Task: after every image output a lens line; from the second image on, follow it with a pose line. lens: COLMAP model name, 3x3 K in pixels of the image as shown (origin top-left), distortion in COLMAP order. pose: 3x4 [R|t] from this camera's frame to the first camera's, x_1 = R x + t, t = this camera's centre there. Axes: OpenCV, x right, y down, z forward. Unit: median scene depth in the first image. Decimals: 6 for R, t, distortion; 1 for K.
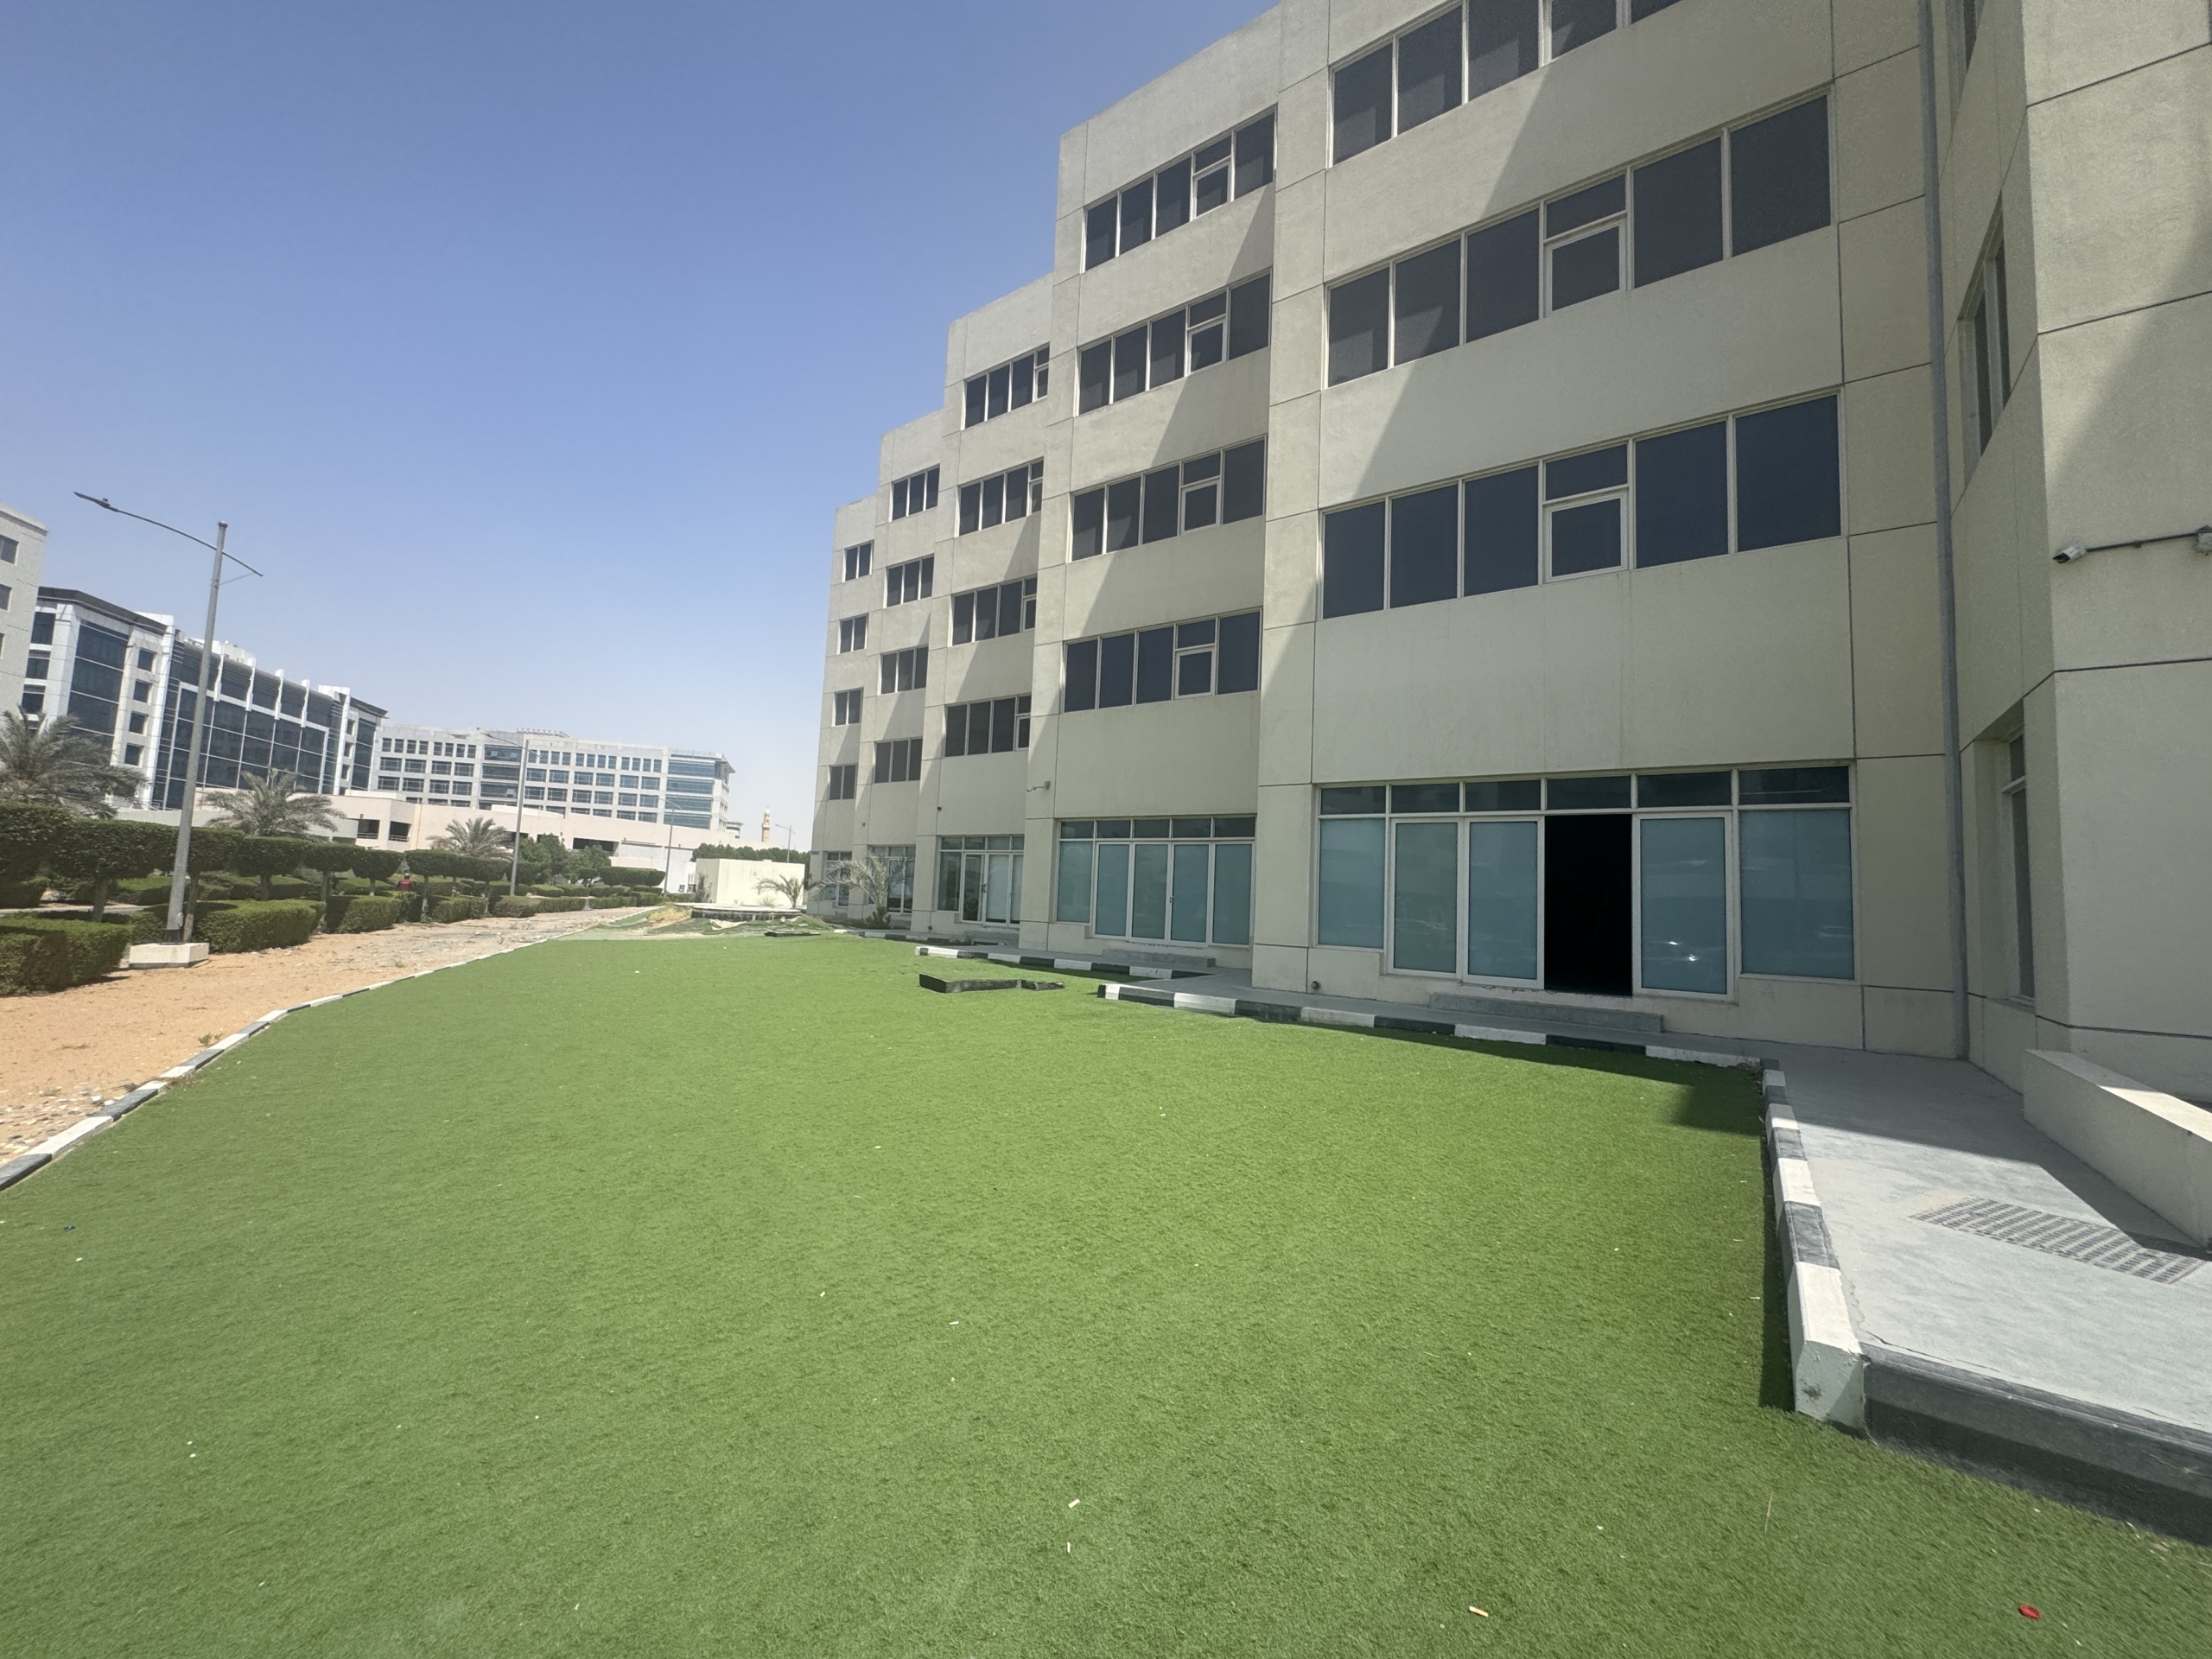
lens RADIAL K [[893.4, 0, 1100.7], [0, 893.4, 829.8], [0, 0, 1]] dist [-0.003670, 0.000634]
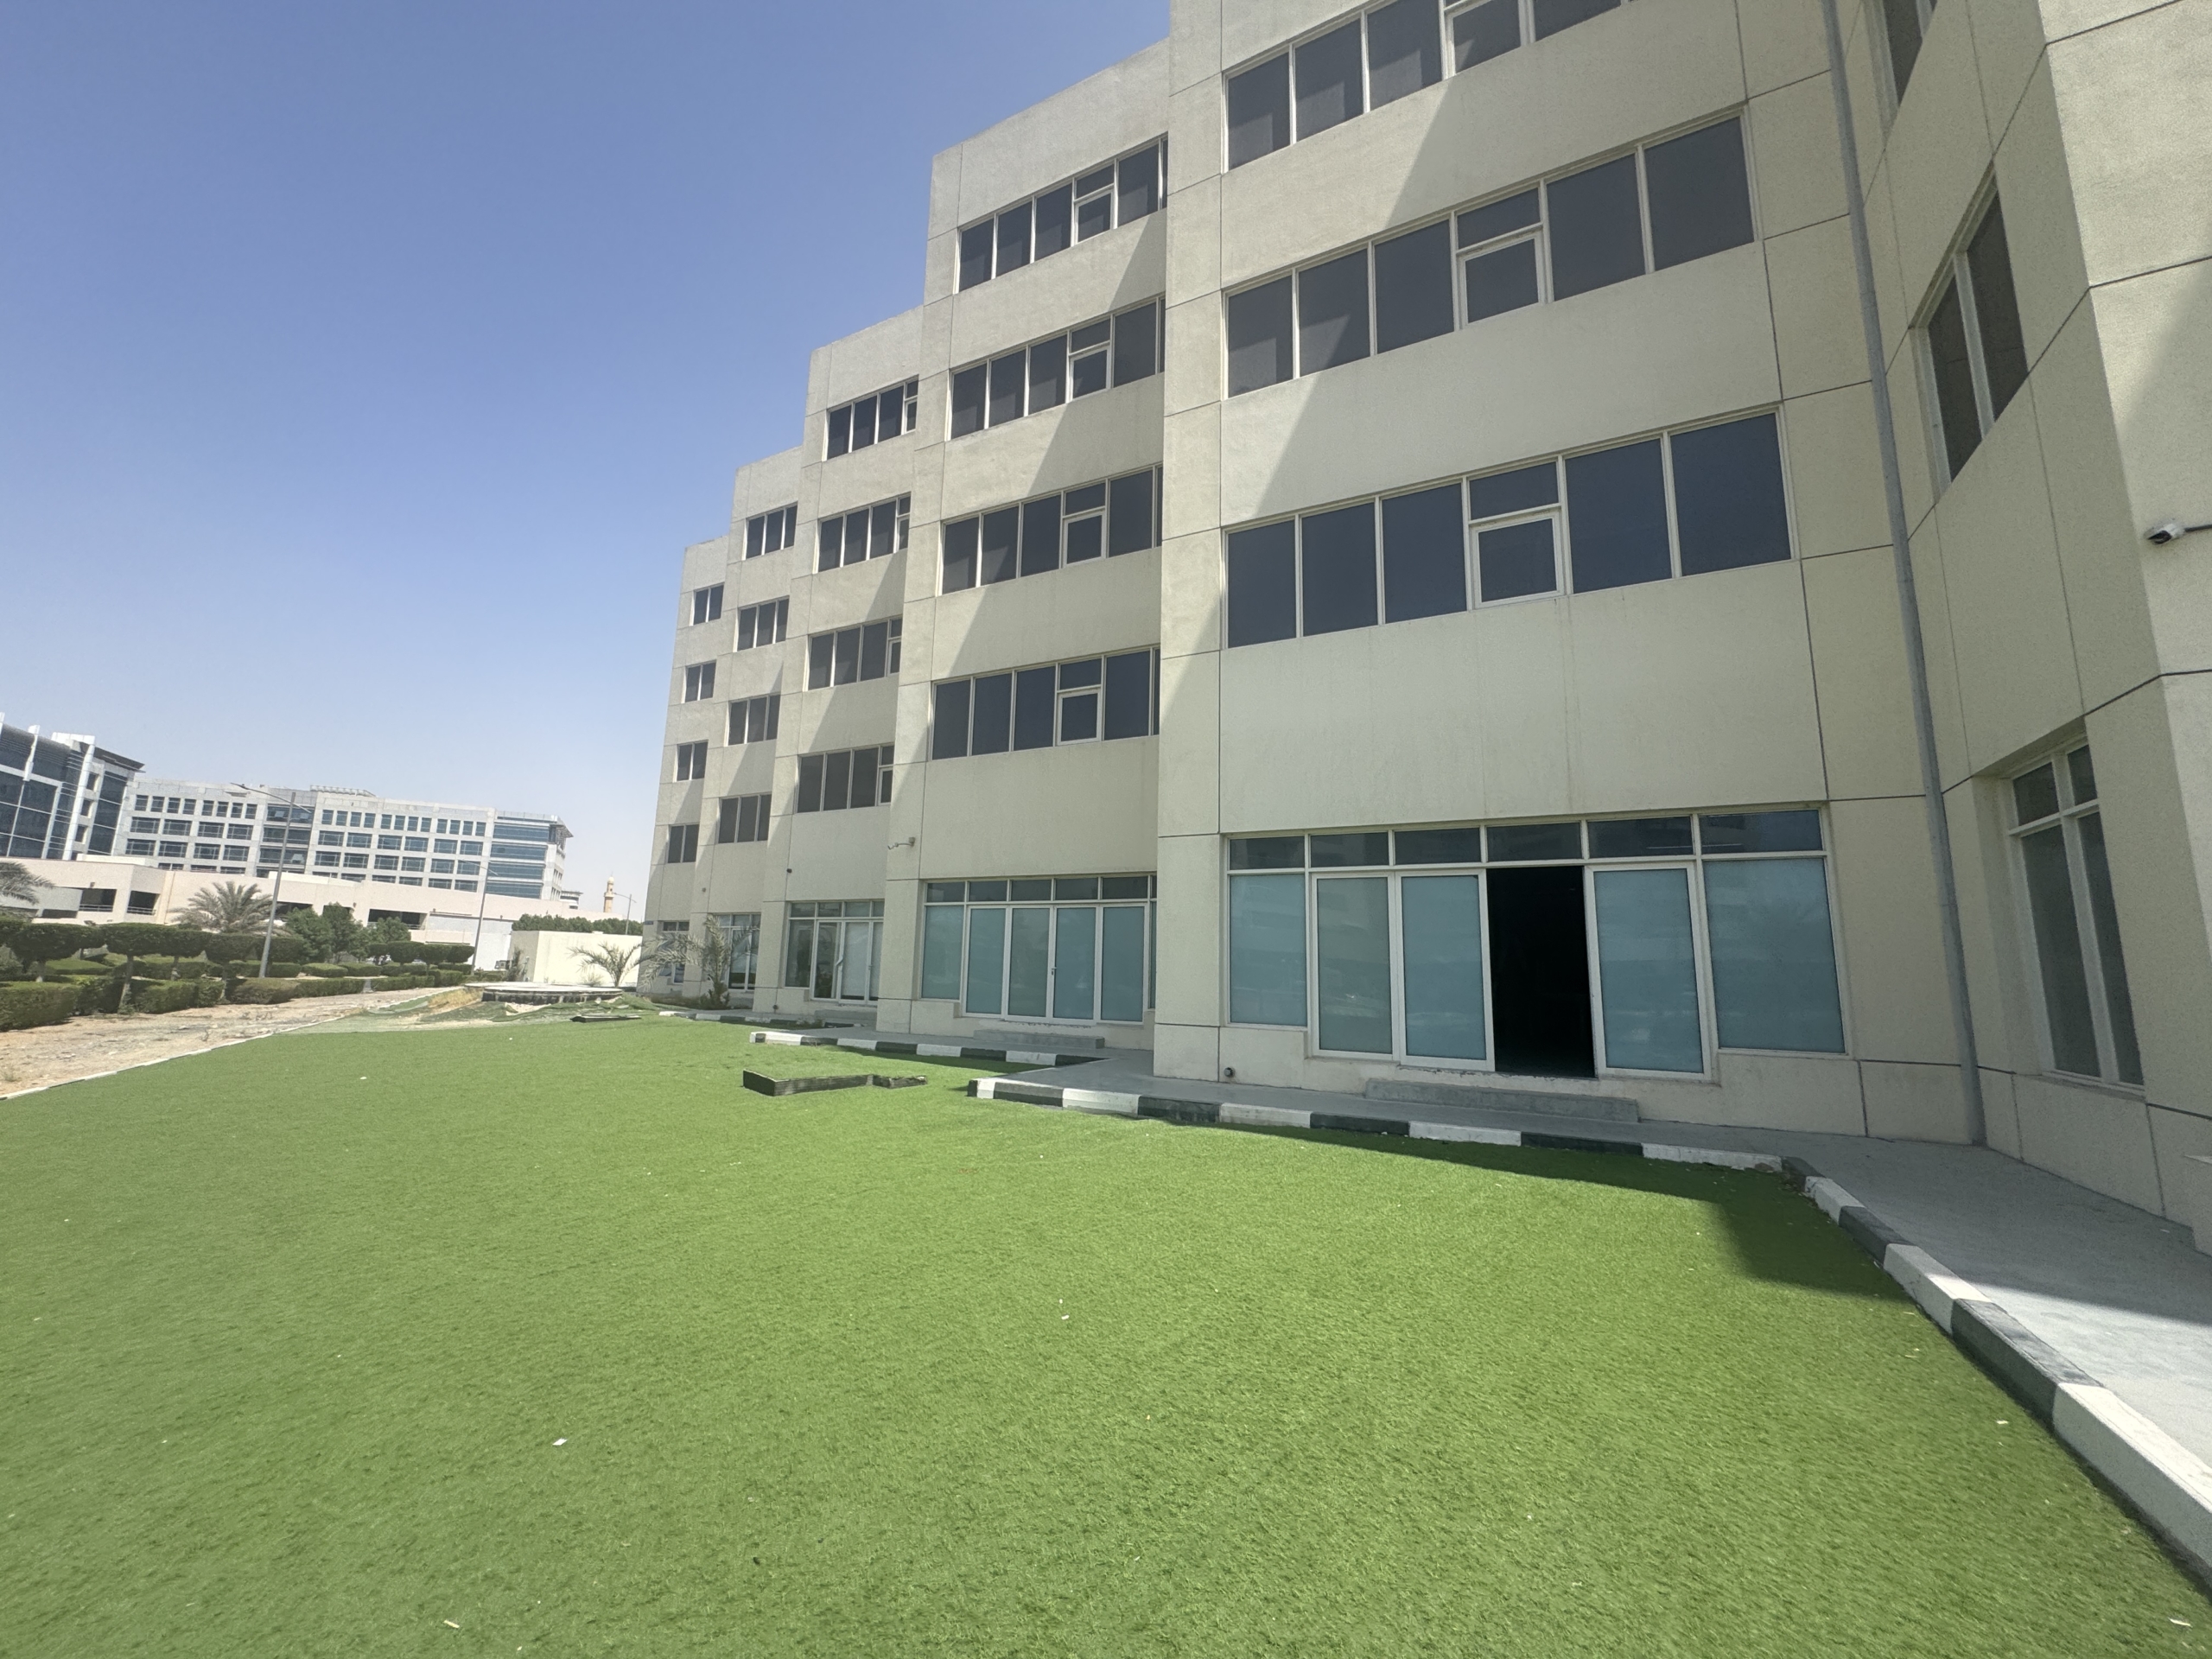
lens RADIAL K [[893.4, 0, 1102.4], [0, 893.4, 831.8], [0, 0, 1]] dist [-0.003670, 0.000634]
pose [[0.989762, 0.004551, 0.142654, 0.001568], [0.005864, 0.997351, -0.072505, 0.009441], [-0.142606, 0.072599, 0.987113, 0.187171]]
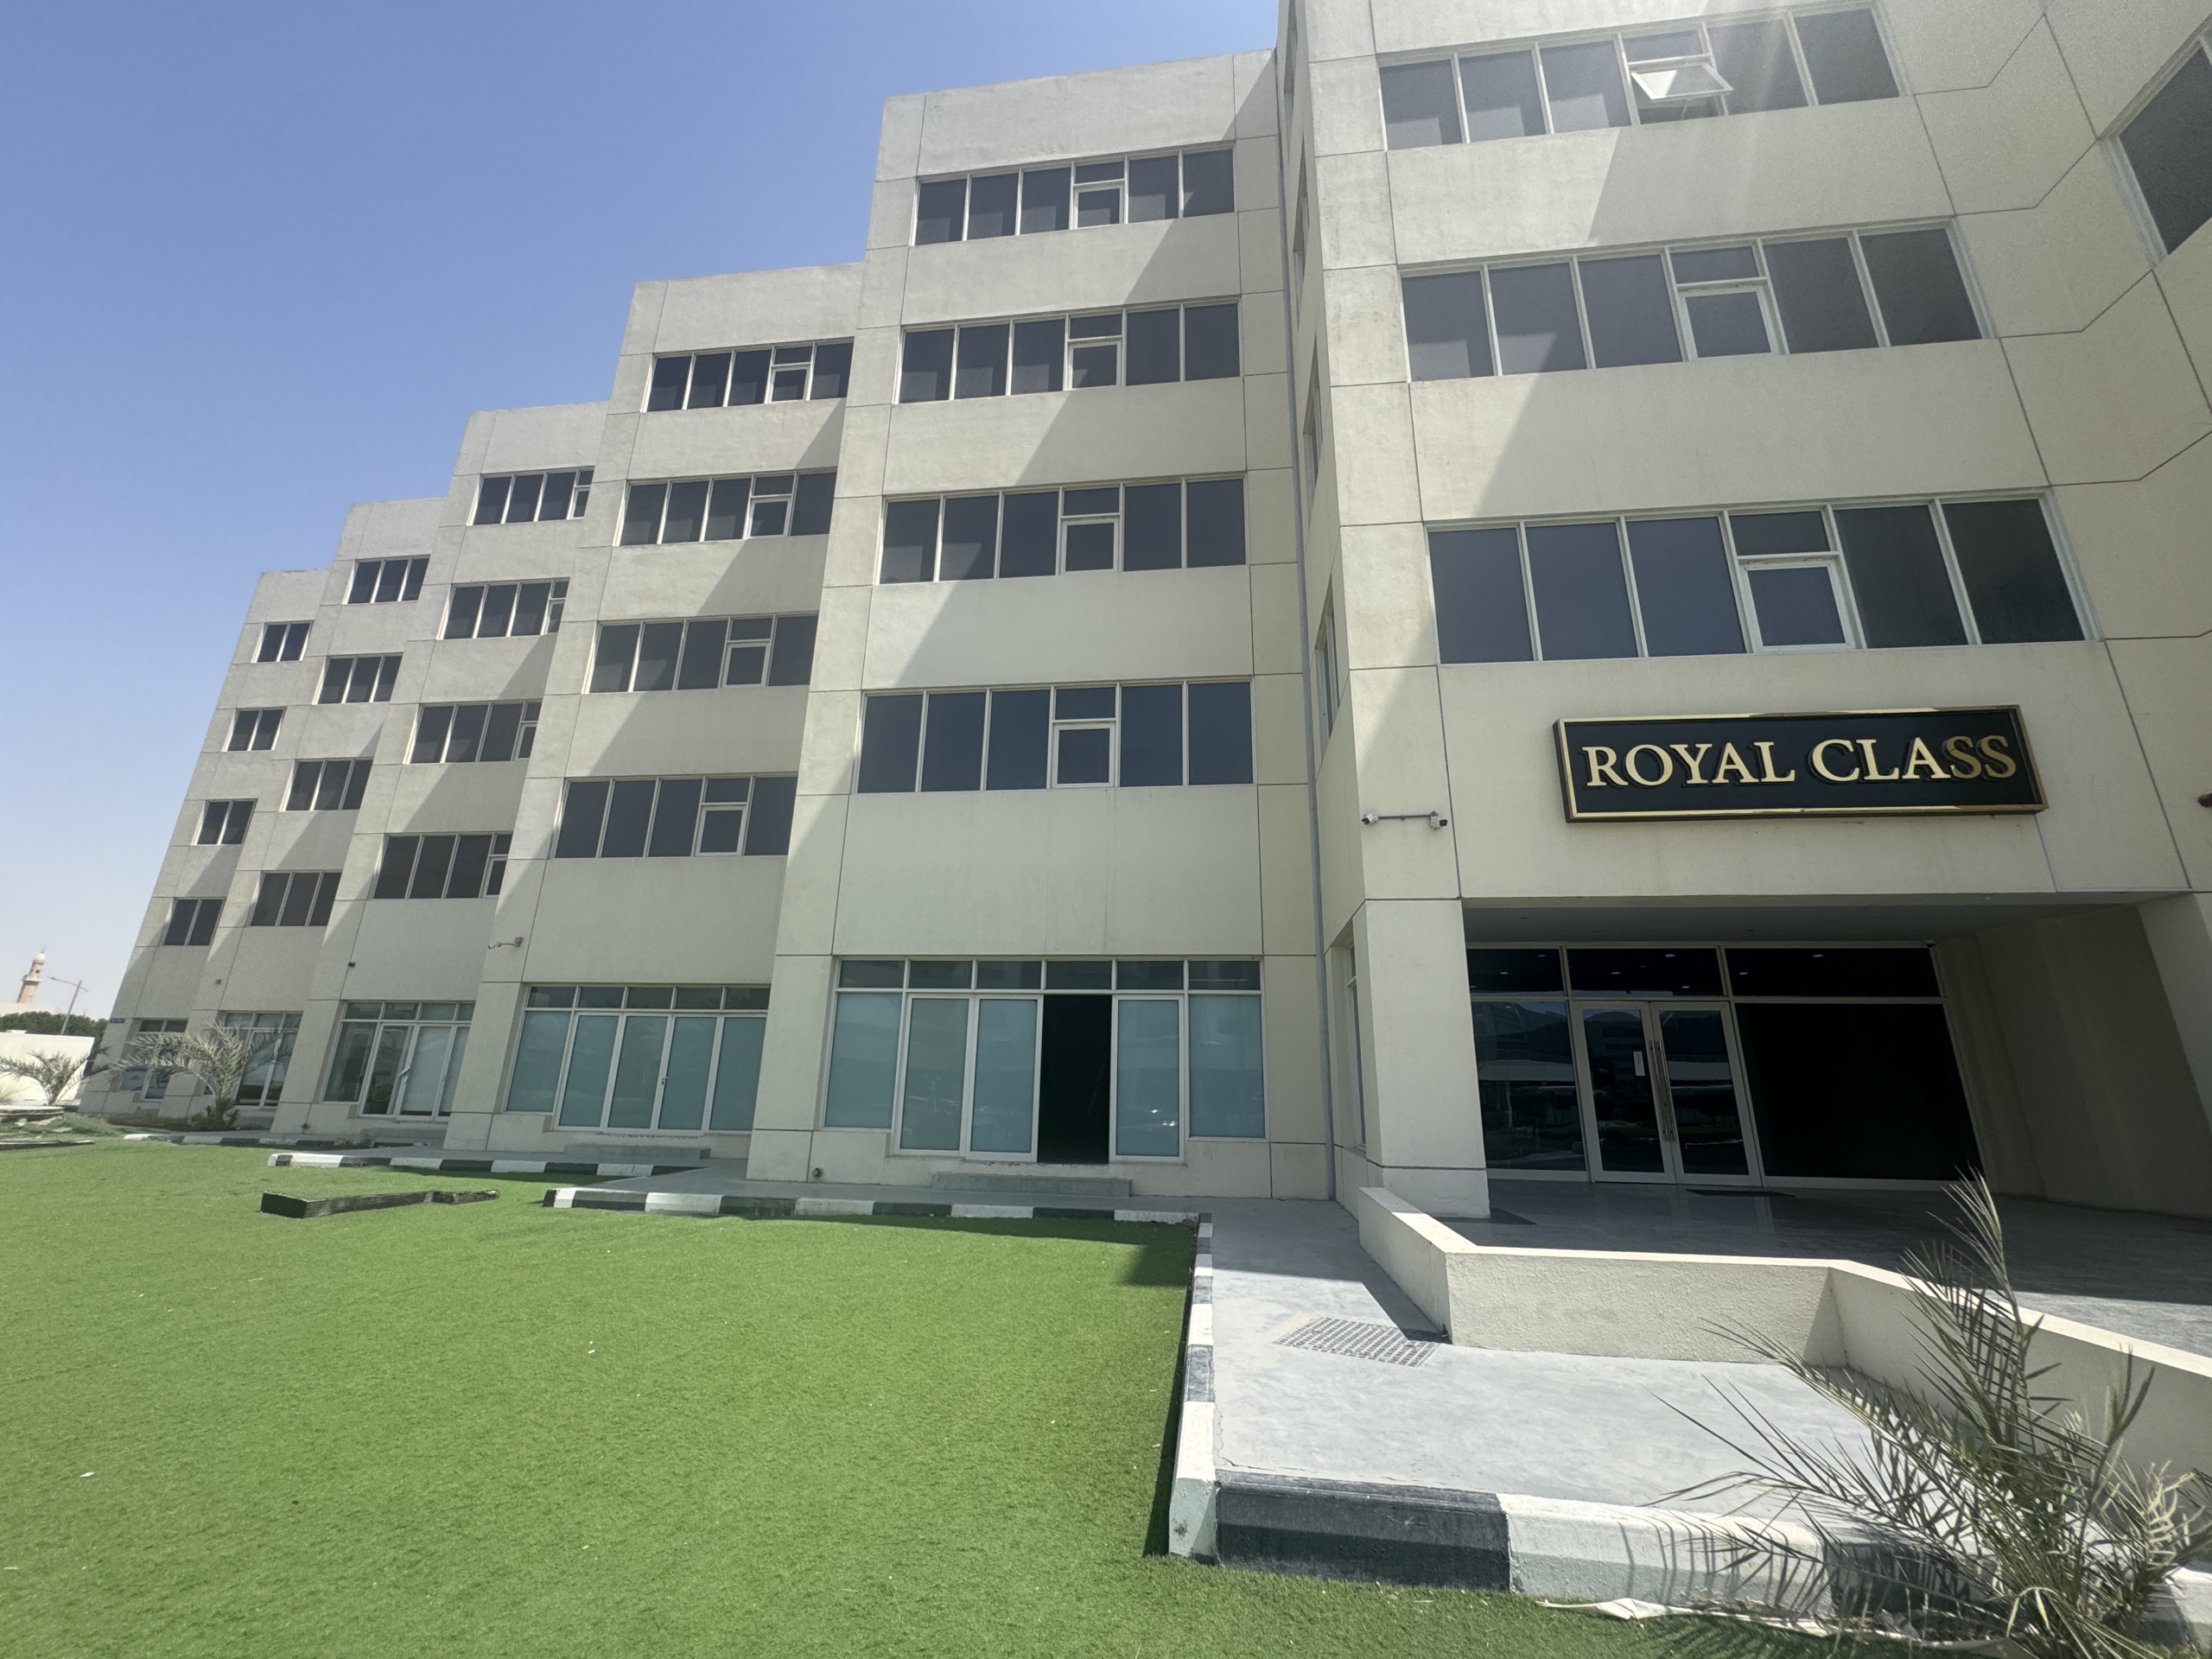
lens RADIAL K [[893.4, 0, 1112.2], [0, 893.4, 824.9], [0, 0, 1]] dist [-0.003670, 0.000634]
pose [[0.869813, 0.116693, 0.479383, 0.020368], [-0.020686, 0.979398, -0.200875, -0.001246], [-0.492947, 0.164807, 0.854308, -0.012787]]
